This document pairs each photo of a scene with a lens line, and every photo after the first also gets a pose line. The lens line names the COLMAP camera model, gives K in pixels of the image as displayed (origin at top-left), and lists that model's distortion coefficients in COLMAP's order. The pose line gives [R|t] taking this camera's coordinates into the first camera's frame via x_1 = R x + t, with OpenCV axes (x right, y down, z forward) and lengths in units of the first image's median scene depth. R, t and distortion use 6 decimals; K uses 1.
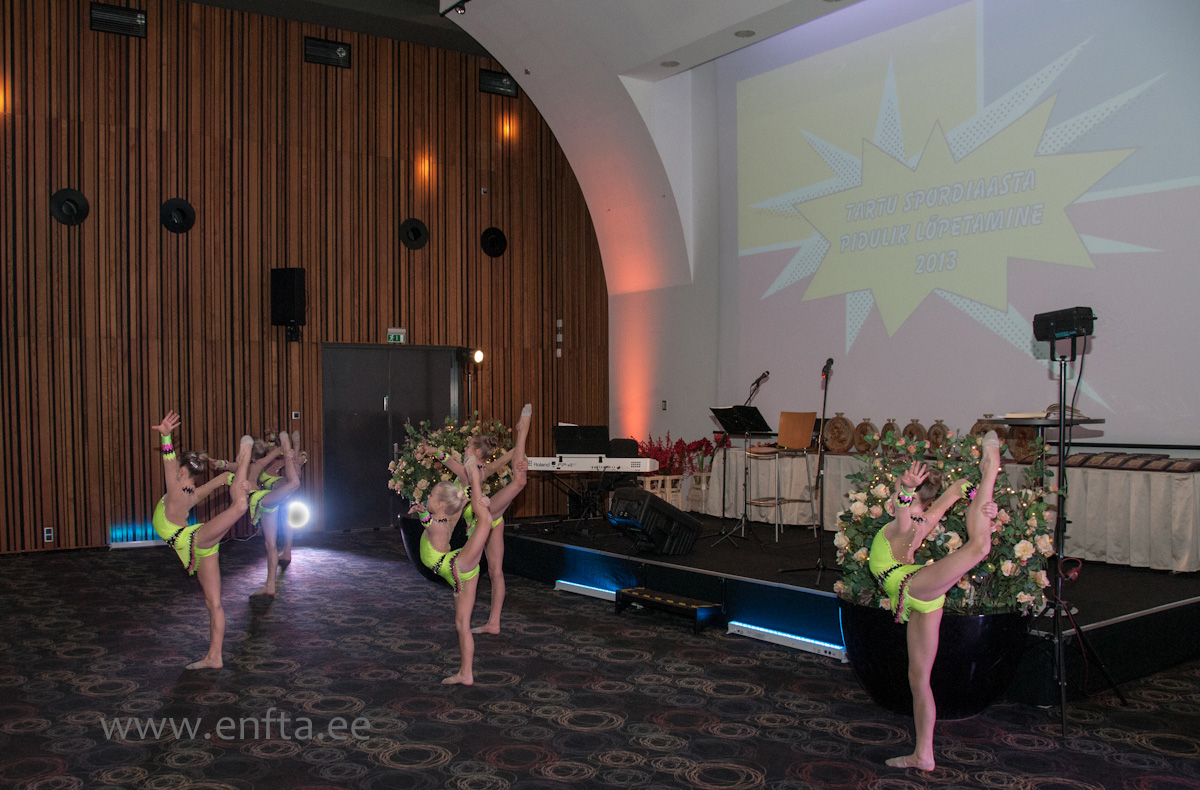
lens RADIAL K [[1029.2, 0, 597.9], [0, 1029.2, 441.4], [0, 0, 1]] dist [-0.130839, 0.151179]
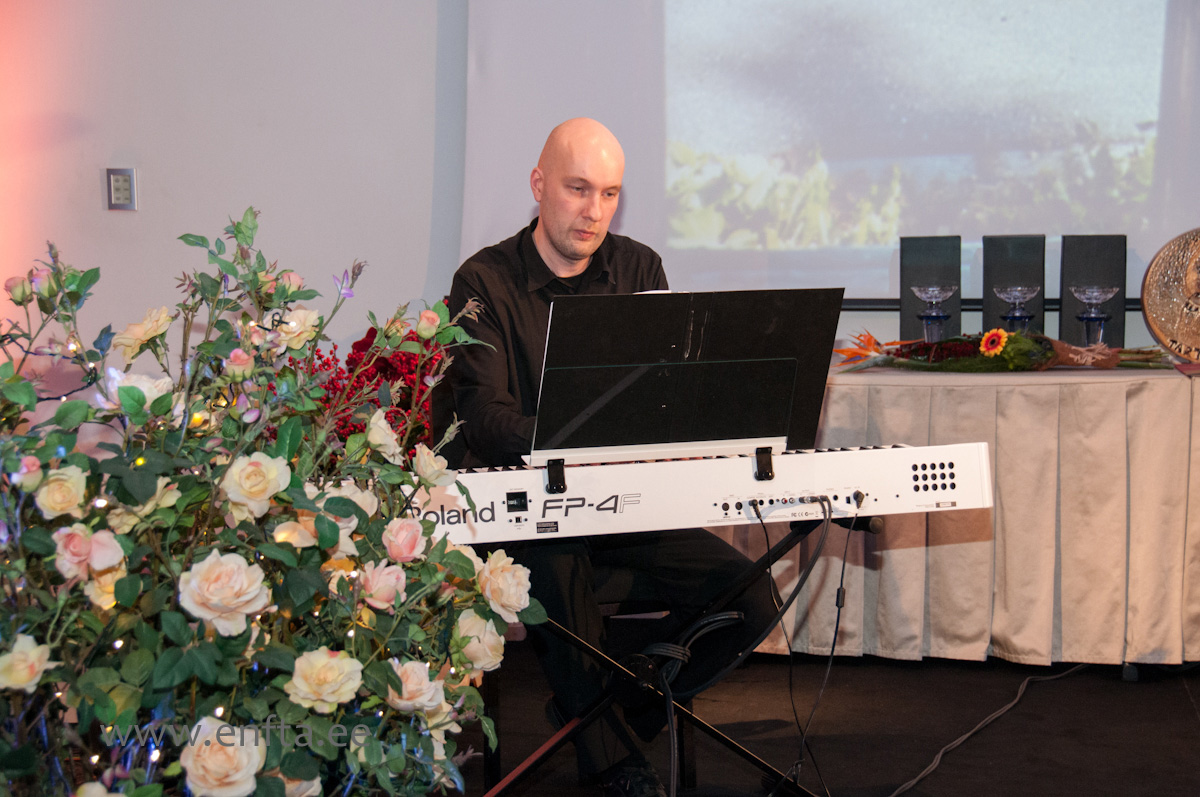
lens RADIAL K [[2438.9, 0, 600.0], [0, 2438.9, 398.5], [0, 0, 1]] dist [0.409319, 0.063730]
pose [[0.701320, -0.056929, 0.710569, -0.359713], [0.026632, 0.998203, 0.053688, -0.021146], [-0.712349, -0.018728, 0.701576, 0.724351]]
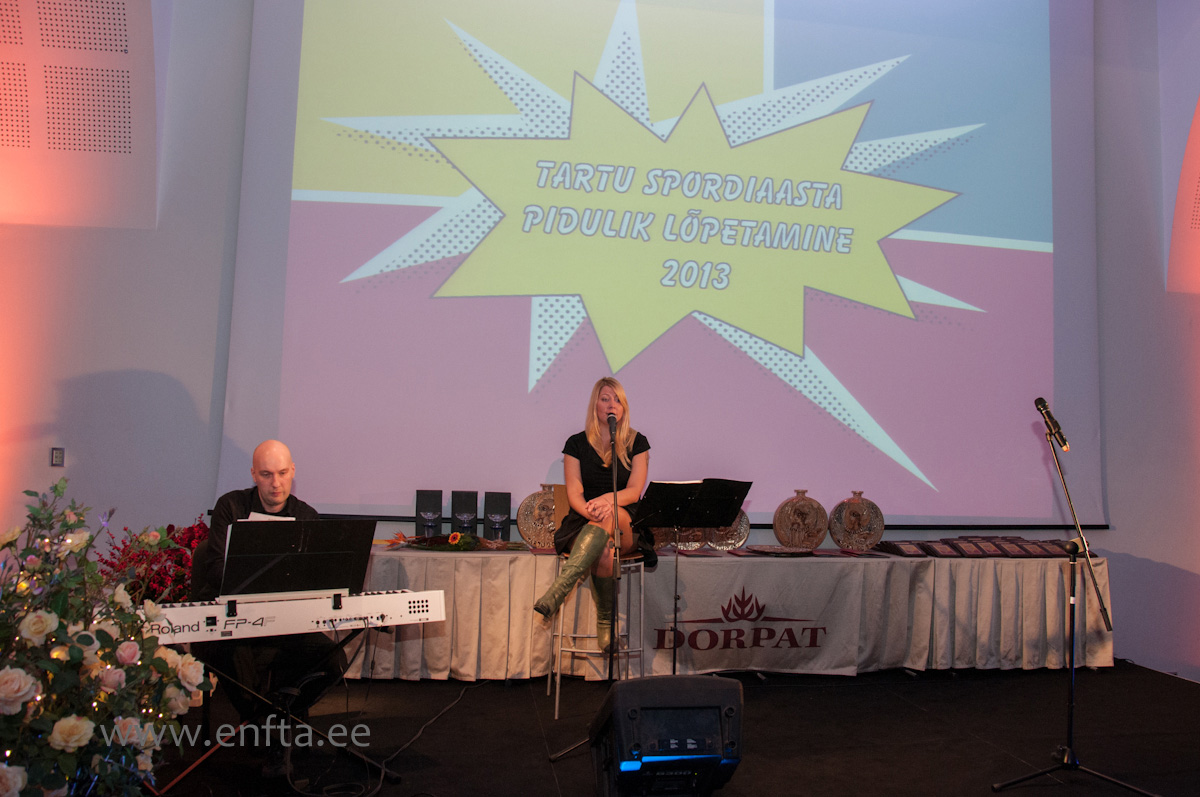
lens RADIAL K [[982.7, 0, 603.6], [0, 982.7, 414.9], [0, 0, 1]] dist [-0.122725, 0.005684]
pose [[0.470359, 0.062968, 0.880226, -0.301434], [0.002378, 0.997357, -0.072618, -0.029159], [-0.882472, 0.036249, 0.468966, 0.751173]]
